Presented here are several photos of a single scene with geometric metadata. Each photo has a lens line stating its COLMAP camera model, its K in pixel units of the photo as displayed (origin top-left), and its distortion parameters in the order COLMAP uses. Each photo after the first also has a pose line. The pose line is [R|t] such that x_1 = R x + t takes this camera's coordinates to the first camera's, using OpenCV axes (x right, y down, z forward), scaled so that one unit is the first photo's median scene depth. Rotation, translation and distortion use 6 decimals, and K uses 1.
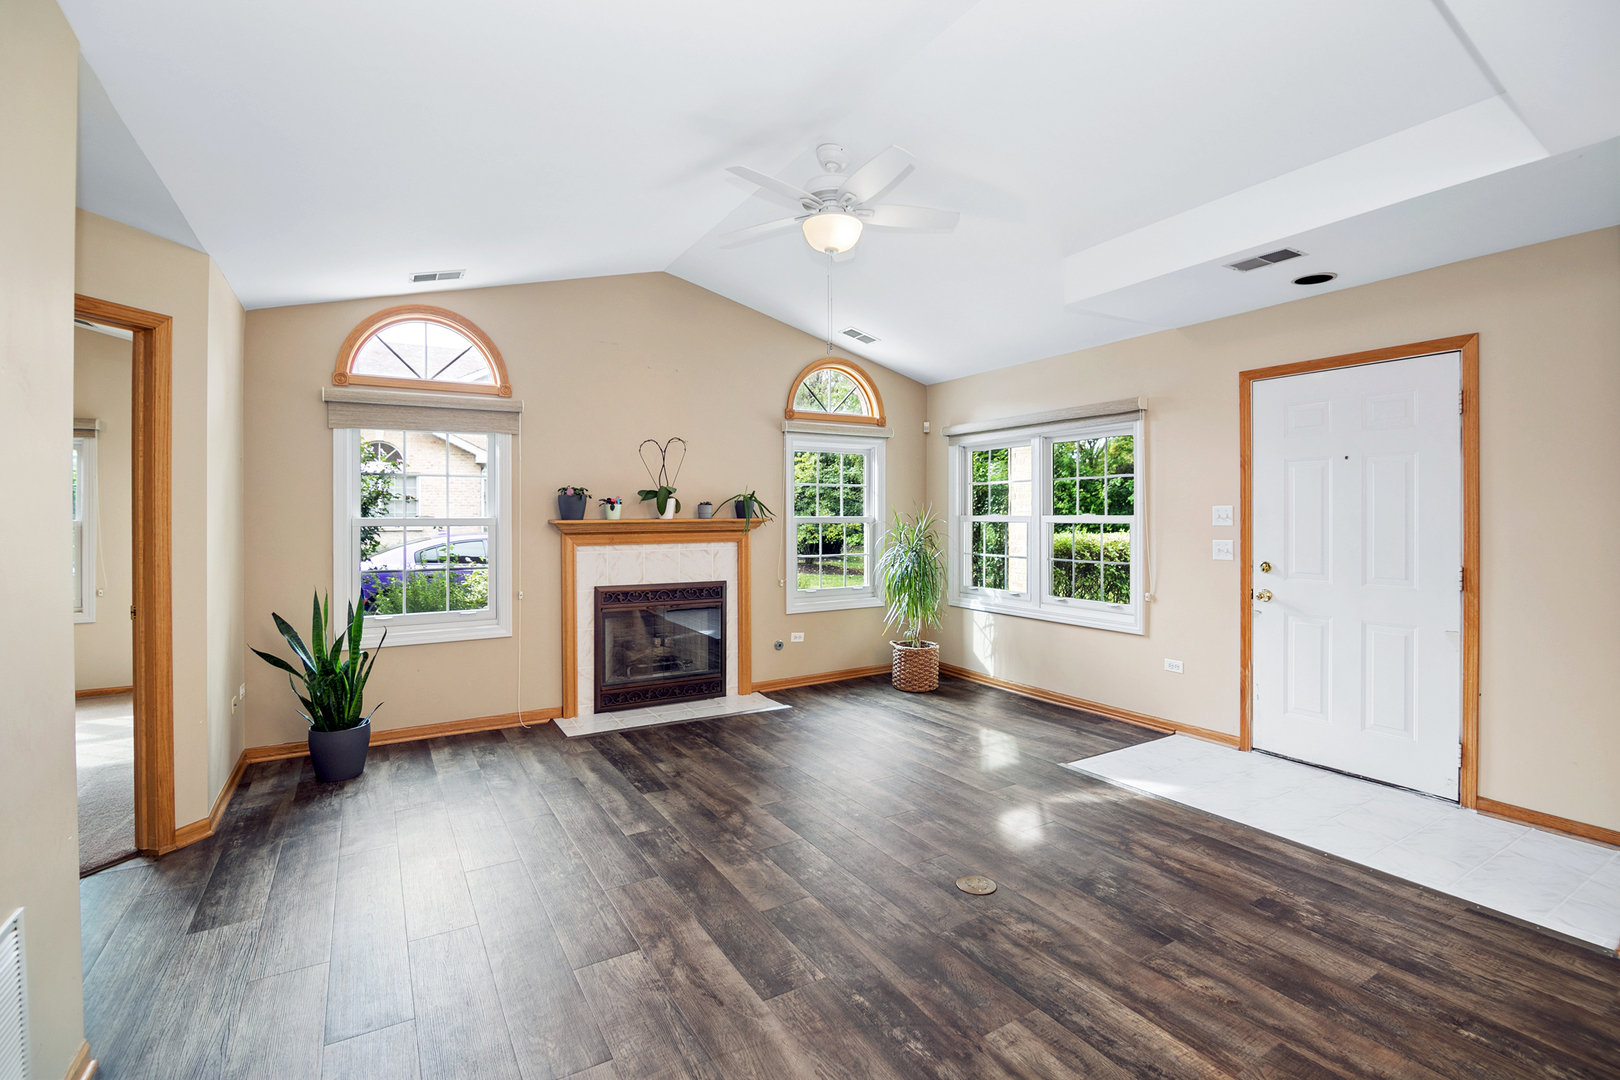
lens RADIAL K [[728.8, 0, 813.8], [0, 728.8, 519.8], [0, 0, 1]] dist [-0.003963, -0.007796]
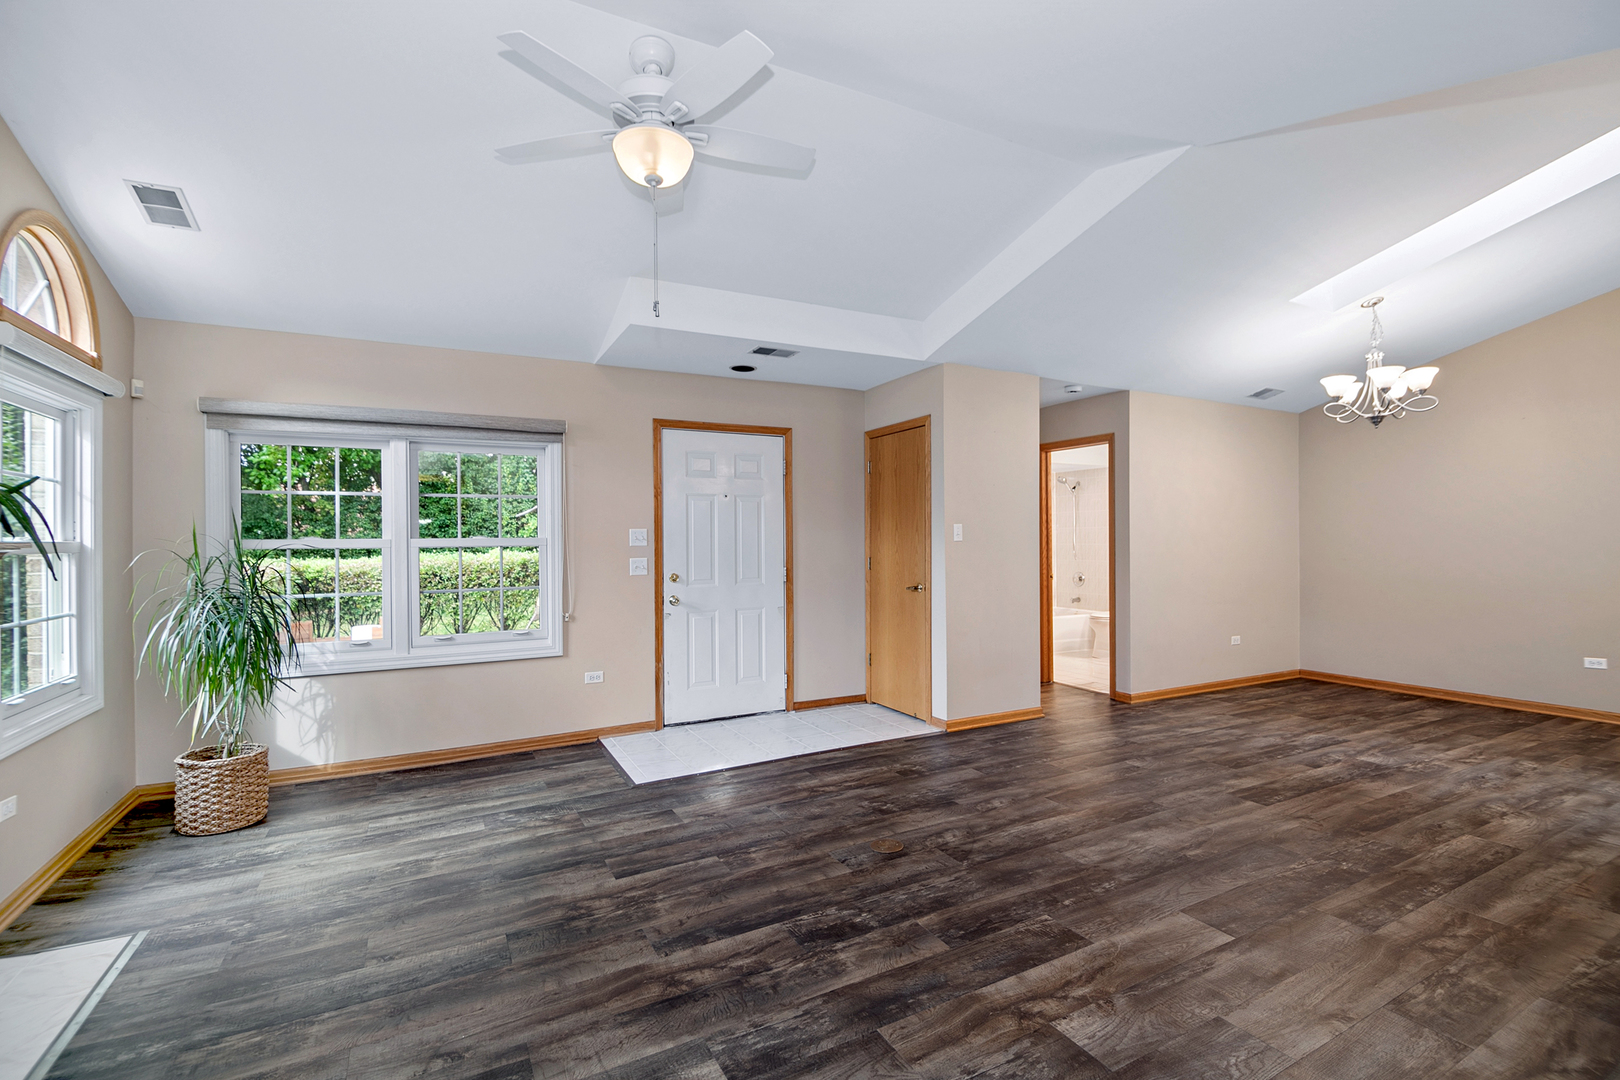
lens RADIAL K [[728.8, 0, 815.1], [0, 728.8, 542.3], [0, 0, 1]] dist [-0.003963, -0.007796]
pose [[0.056398, -0.002484, 0.998405, -0.623223], [0.015974, 0.999871, 0.001585, 0.005771], [-0.998281, 0.015859, 0.056430, 0.680428]]
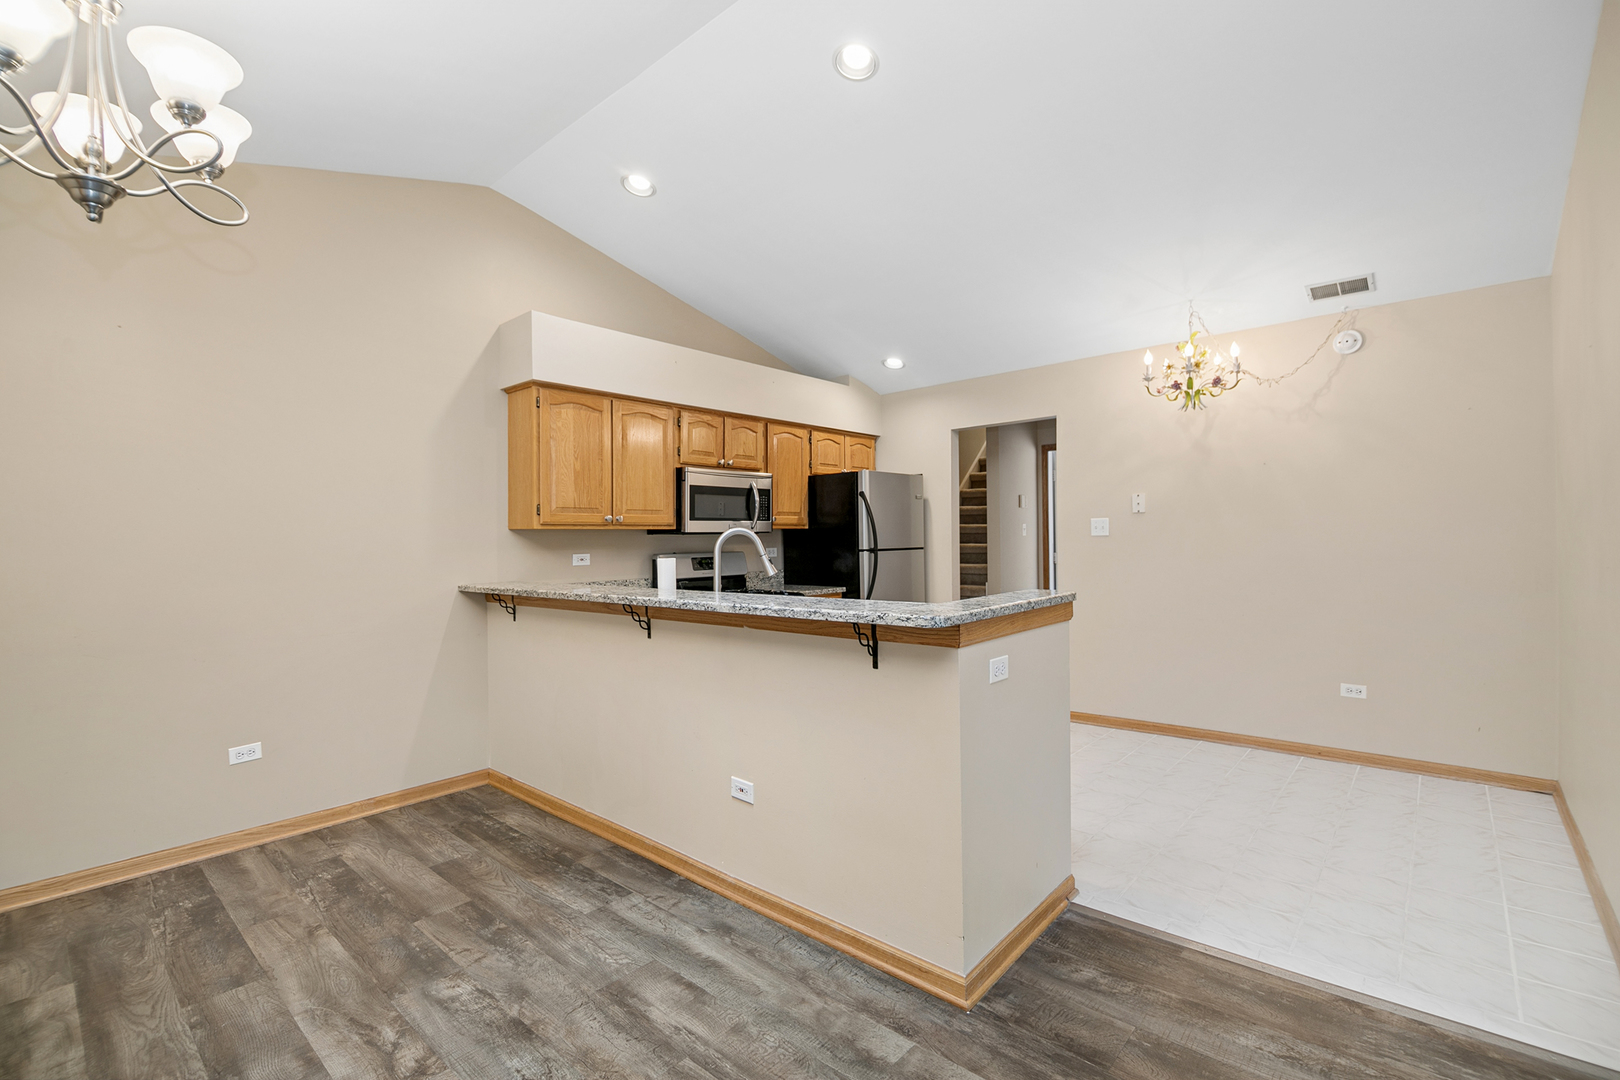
lens RADIAL K [[728.8, 0, 806.7], [0, 728.8, 530.9], [0, 0, 1]] dist [-0.003963, -0.007796]
pose [[-0.957203, 0.015005, -0.289027, 0.347264], [0.013641, 0.999884, 0.006731, 0.005237], [0.289094, 0.002501, -0.957297, 0.310931]]
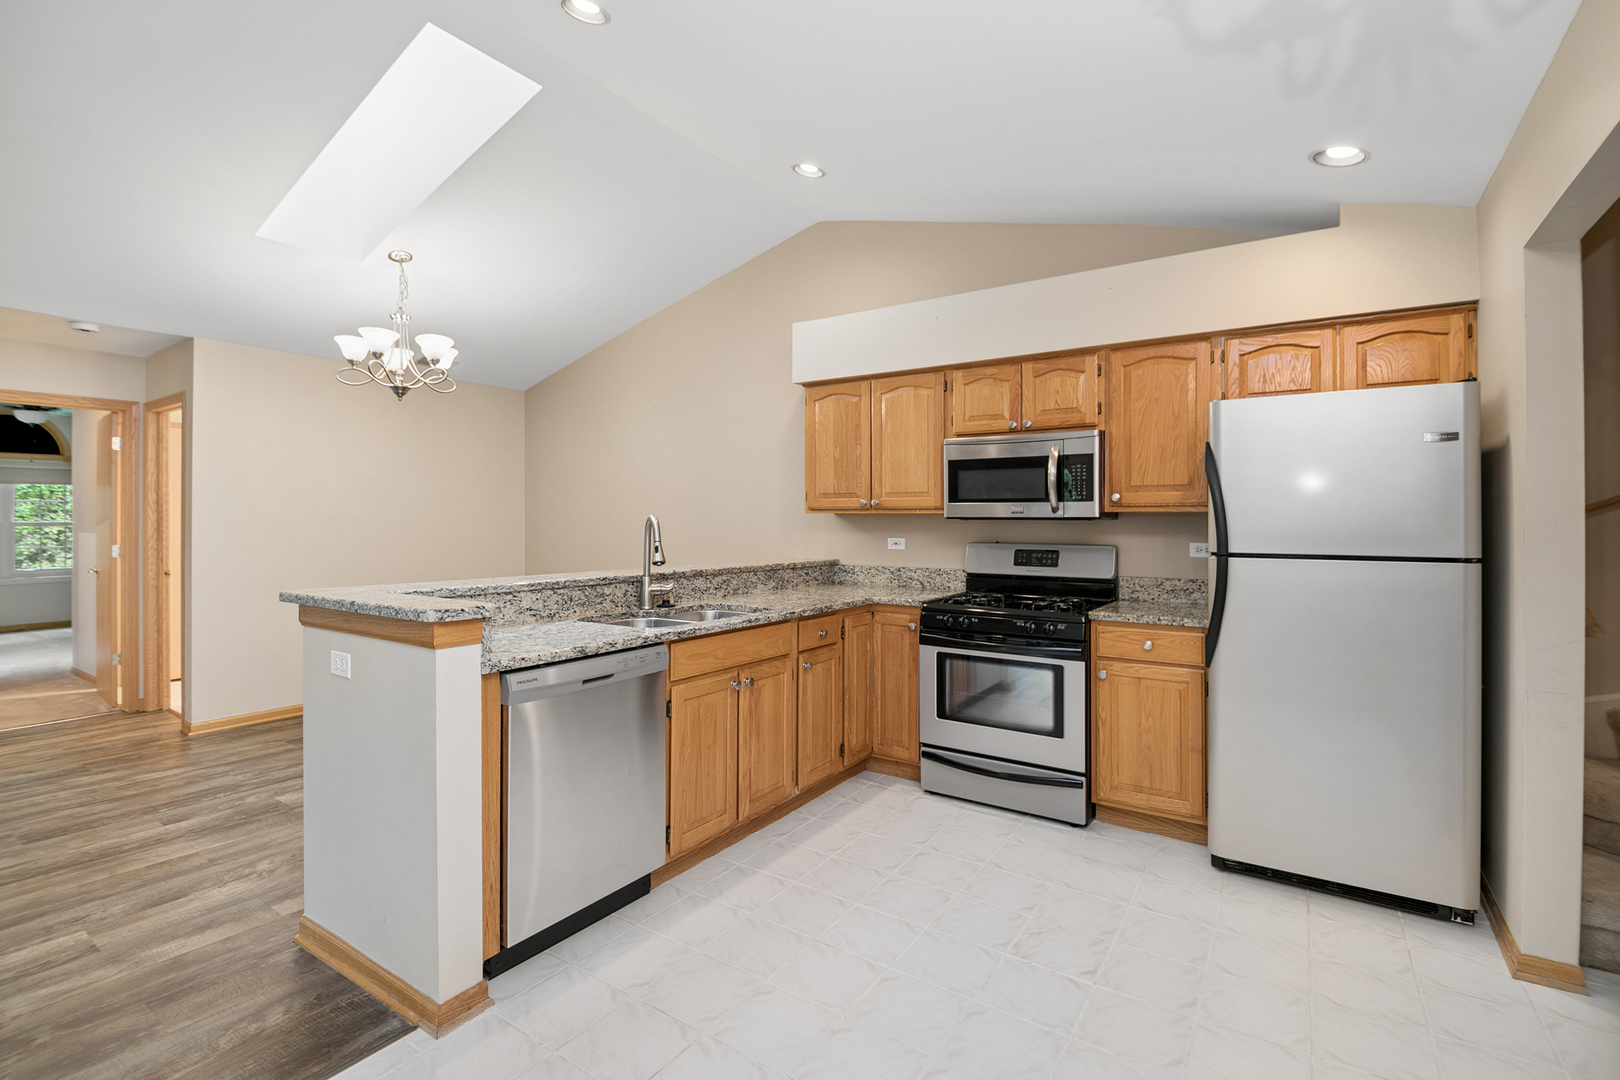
lens RADIAL K [[728.8, 0, 808.9], [0, 728.8, 514.5], [0, 0, 1]] dist [-0.003963, -0.007796]
pose [[-0.413085, 0.010879, 0.910627, -0.568953], [0.012301, 0.999904, -0.006366, 0.012504], [-0.910609, 0.008572, -0.413179, -0.259379]]
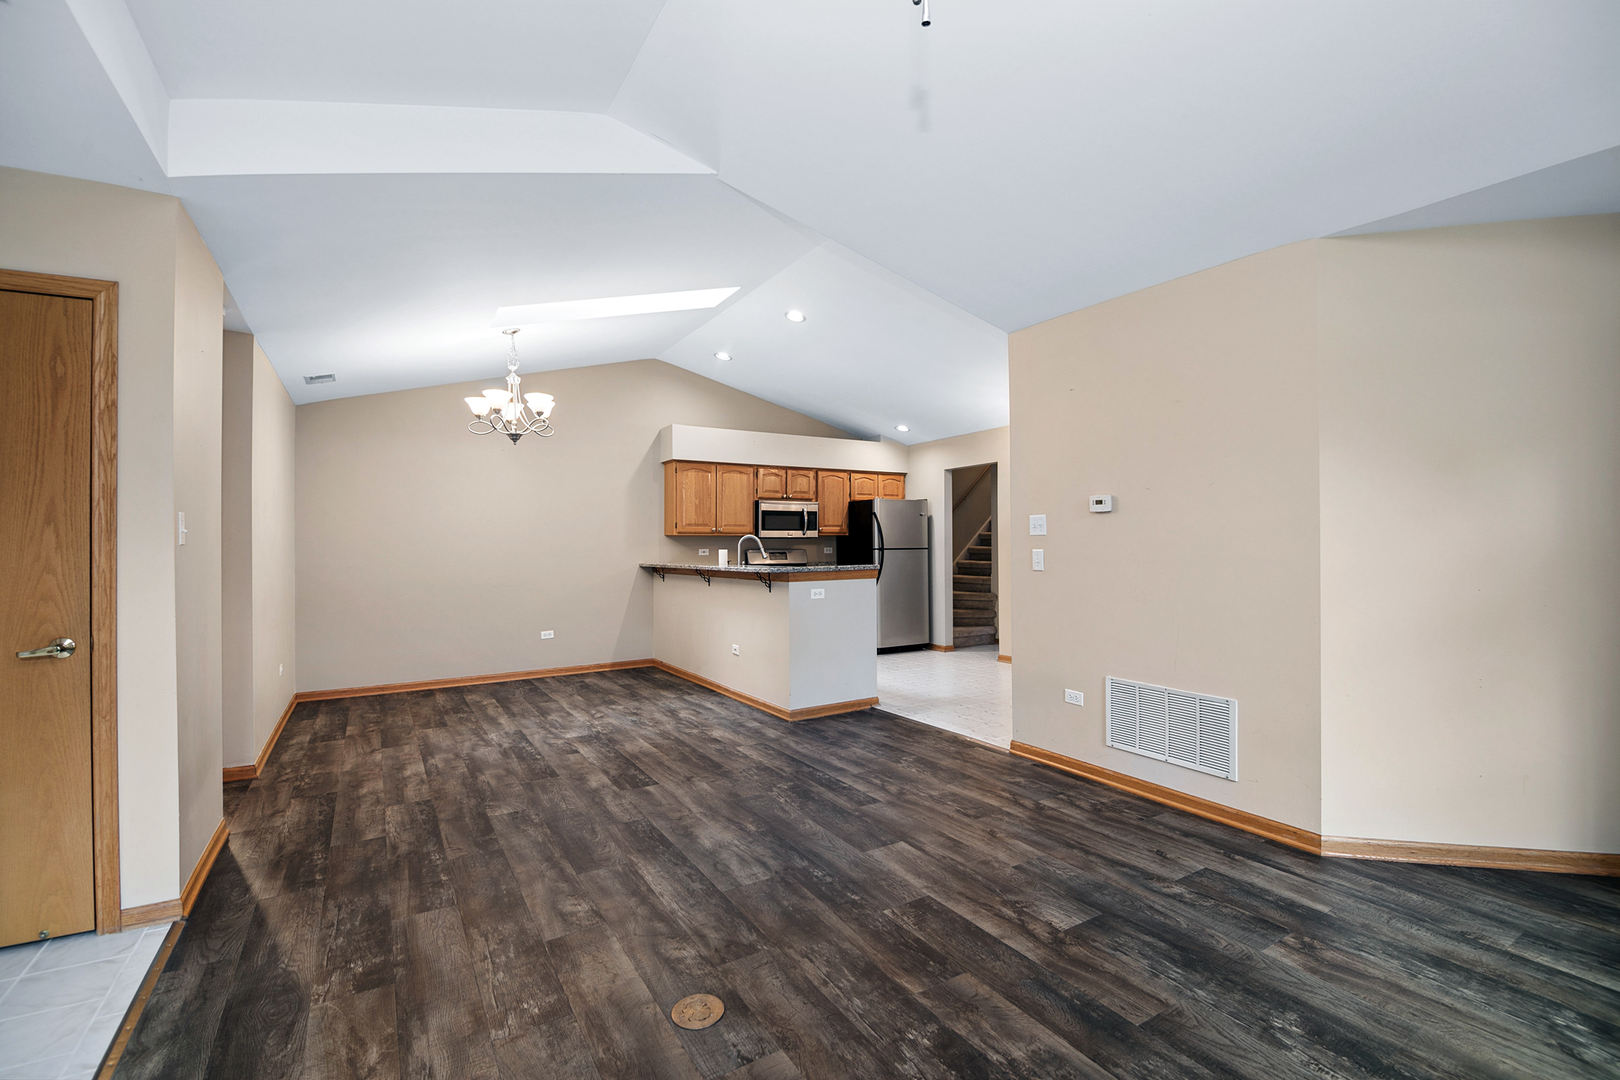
lens RADIAL K [[728.8, 0, 807.9], [0, 728.8, 531.2], [0, 0, 1]] dist [-0.003963, -0.007796]
pose [[-0.999934, 0.011006, 0.003255, 0.067087], [0.010991, 0.999929, -0.004562, 0.006610], [-0.003305, -0.004526, -0.999984, 1.146134]]
